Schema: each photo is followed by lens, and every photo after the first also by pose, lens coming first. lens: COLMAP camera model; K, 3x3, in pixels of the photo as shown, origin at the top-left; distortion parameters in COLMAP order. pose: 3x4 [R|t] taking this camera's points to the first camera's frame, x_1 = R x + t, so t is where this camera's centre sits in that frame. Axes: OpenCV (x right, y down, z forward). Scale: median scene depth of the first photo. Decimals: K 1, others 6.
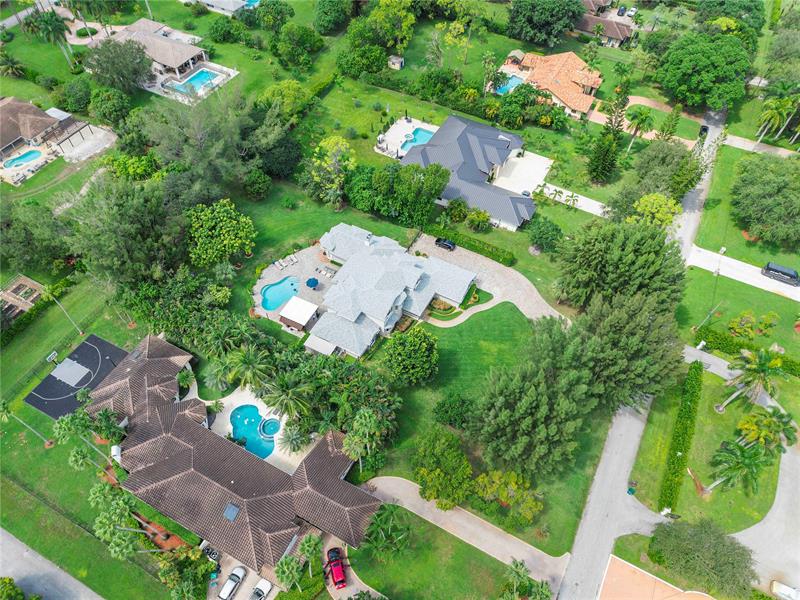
lens RADIAL K [[541.1, 0, 402.7], [0, 541.1, 304.9], [0, 0, 1]] dist [0.079528, -0.108908]
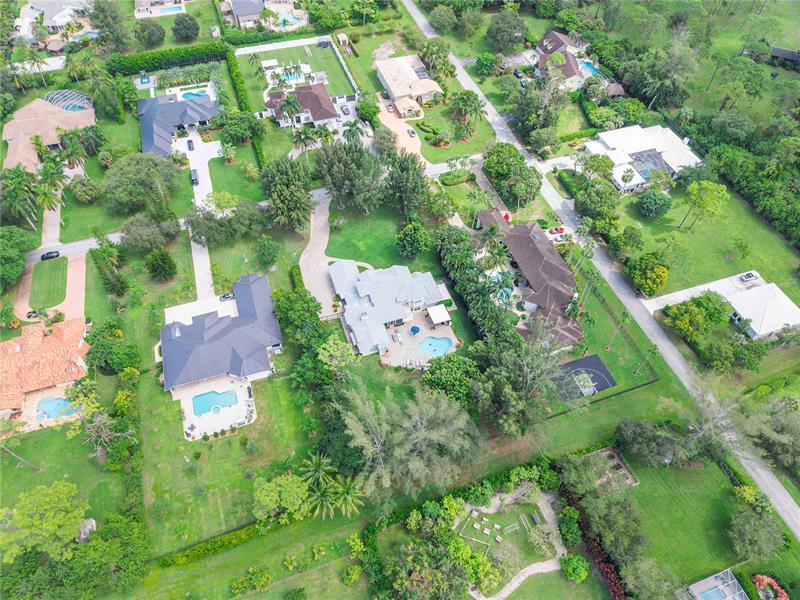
lens RADIAL K [[541.1, 0, 402.7], [0, 541.1, 304.9], [0, 0, 1]] dist [0.079528, -0.108908]
pose [[-0.726163, -0.564460, 0.392522, -0.605262], [0.533233, -0.102001, 0.839797, -1.121162], [-0.433994, 0.819134, 0.375057, 0.434985]]
